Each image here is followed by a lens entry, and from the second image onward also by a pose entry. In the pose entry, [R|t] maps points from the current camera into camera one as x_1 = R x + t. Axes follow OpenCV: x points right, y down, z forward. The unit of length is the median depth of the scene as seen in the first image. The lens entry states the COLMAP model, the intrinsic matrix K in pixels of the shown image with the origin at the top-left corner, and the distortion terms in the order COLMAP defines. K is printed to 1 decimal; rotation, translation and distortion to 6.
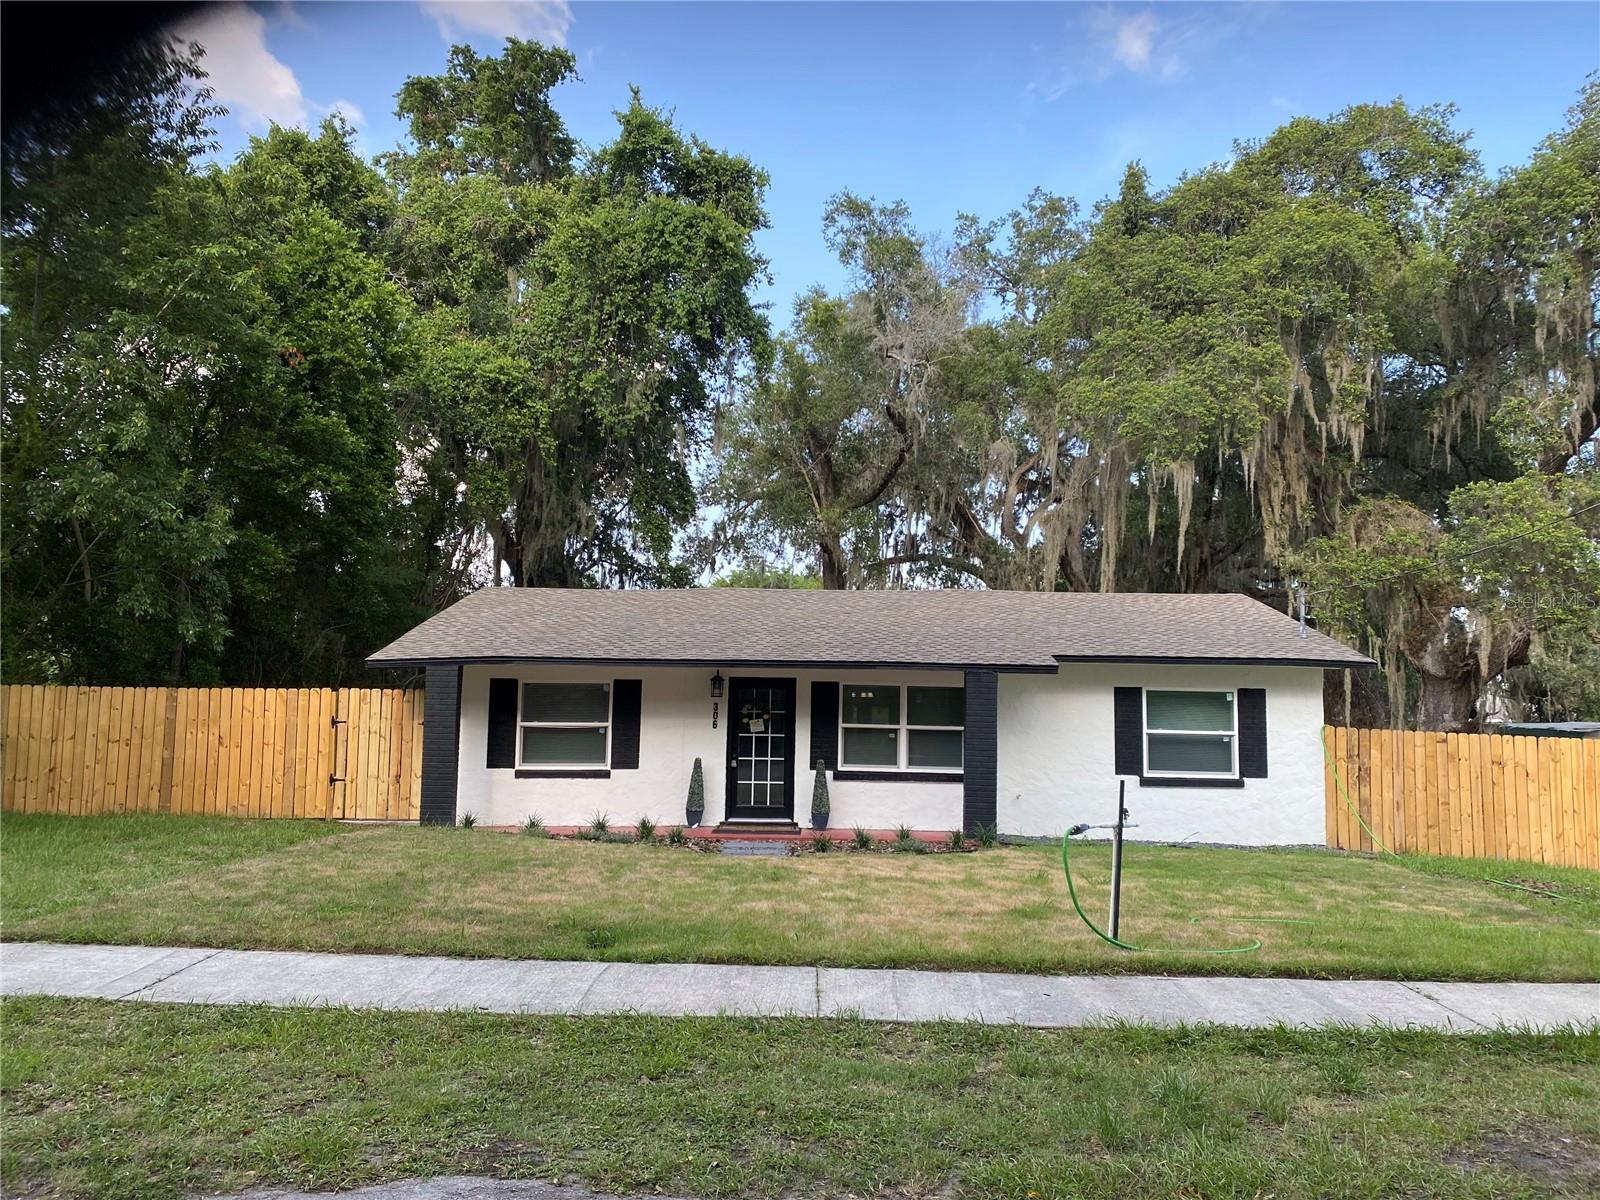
lens RADIAL K [[1212.3, 0, 800.9], [0, 1212.3, 603.5], [0, 0, 1]] dist [0.033663, -0.049977]
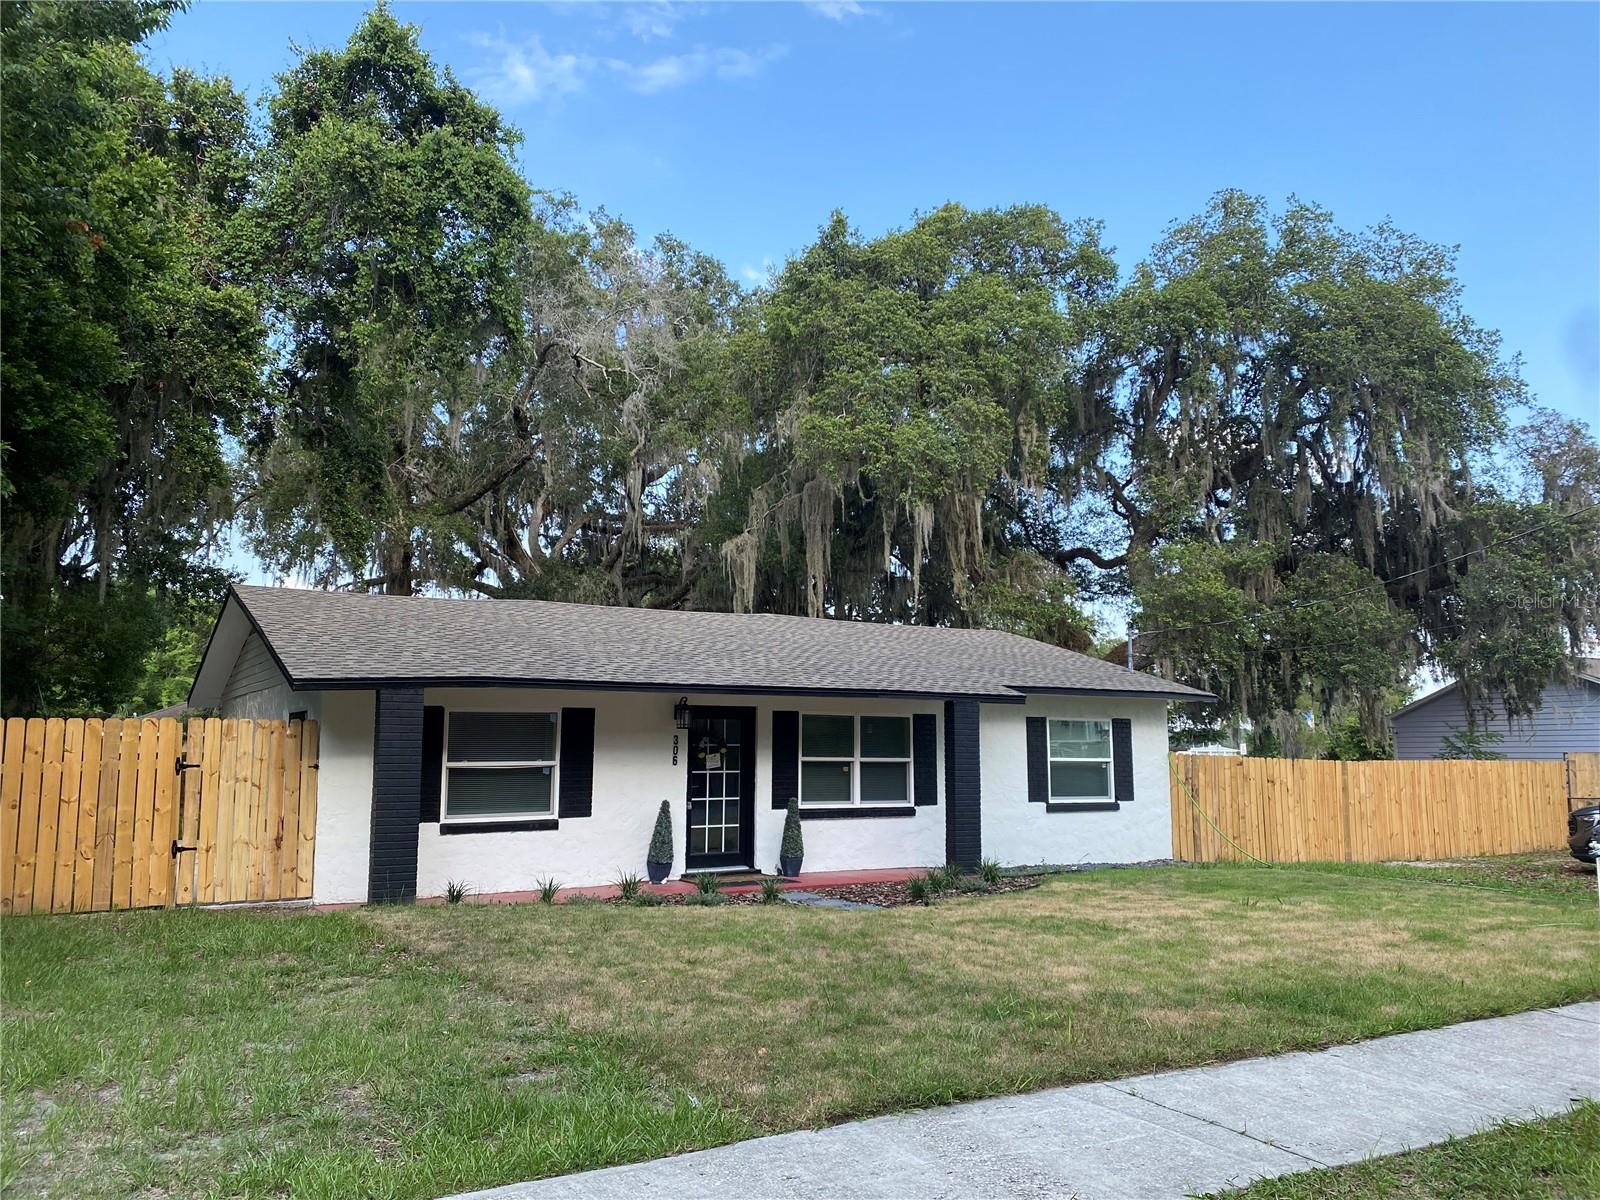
lens RADIAL K [[1212.3, 0, 805.0], [0, 1212.3, 602.3], [0, 0, 1]] dist [0.033663, -0.049977]
pose [[0.852529, 0.050500, 0.520234, -0.444834], [-0.037403, 0.998664, -0.035648, 0.014960], [-0.521340, 0.010932, 0.853279, 0.217428]]
